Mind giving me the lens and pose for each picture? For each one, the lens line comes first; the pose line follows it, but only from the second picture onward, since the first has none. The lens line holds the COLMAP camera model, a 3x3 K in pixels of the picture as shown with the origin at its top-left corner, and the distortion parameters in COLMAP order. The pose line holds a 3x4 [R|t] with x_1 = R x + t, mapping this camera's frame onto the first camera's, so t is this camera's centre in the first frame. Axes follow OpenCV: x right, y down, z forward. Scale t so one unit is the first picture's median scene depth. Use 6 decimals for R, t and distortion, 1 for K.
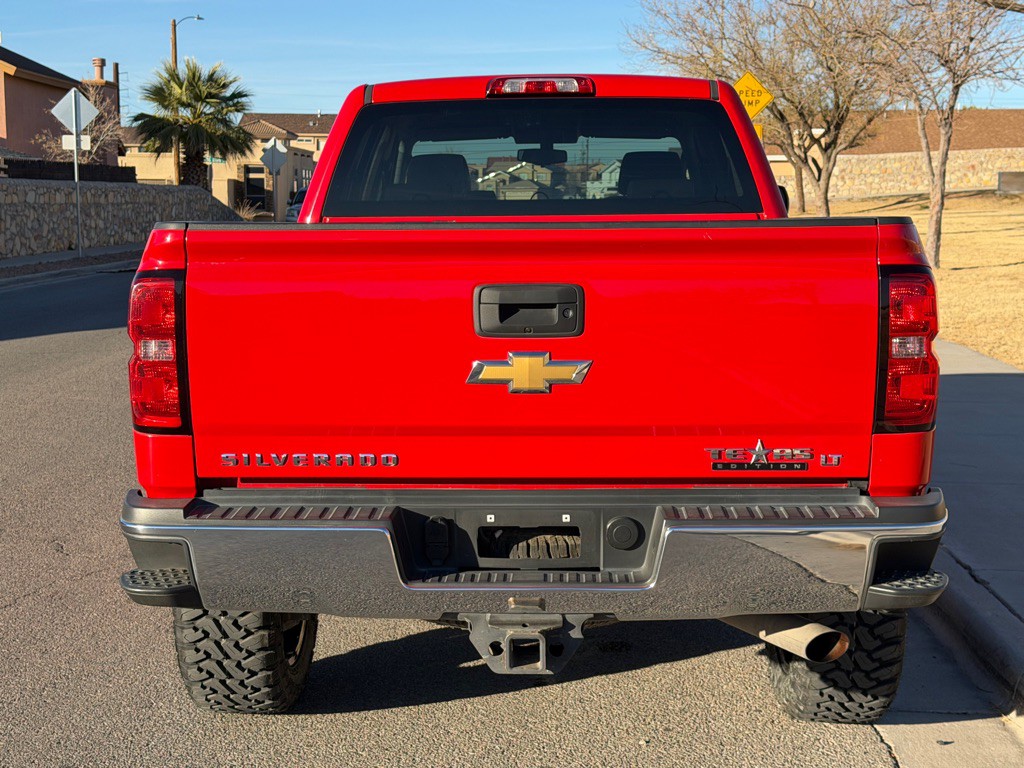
lens RADIAL K [[1511.9, 0, 512.0], [0, 1511.9, 384.0], [0, 0, 1]] dist [0.169498, -0.123852]
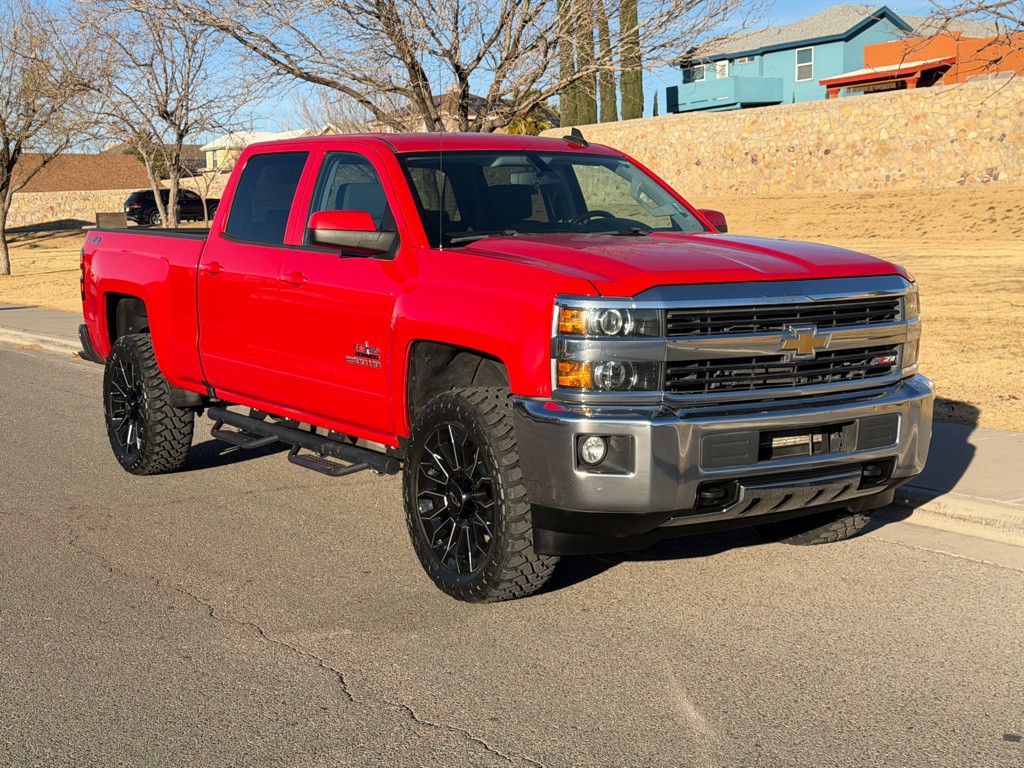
lens RADIAL K [[1502.7, 0, 512.0], [0, 1502.7, 384.0], [0, 0, 1]] dist [0.164575, -0.122526]
pose [[0.811262, -0.080118, 0.579168, -0.146446], [0.095250, 0.995444, 0.004283, 0.008427], [-0.576872, 0.051691, 0.815197, -0.053579]]
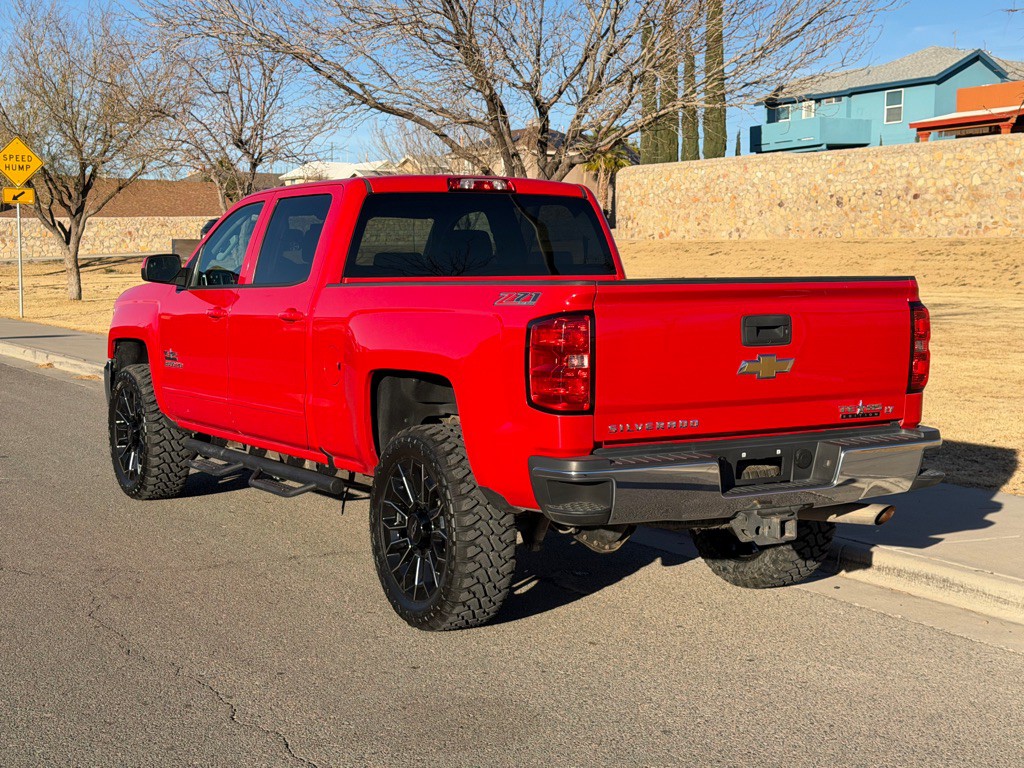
lens RADIAL K [[1511.9, 0, 512.0], [0, 1511.9, 384.0], [0, 0, 1]] dist [0.169498, -0.123852]
pose [[0.839350, -0.040016, 0.542116, -0.131730], [0.062226, 0.997804, -0.022691, 0.003761], [-0.540018, 0.052780, 0.839997, -0.032230]]
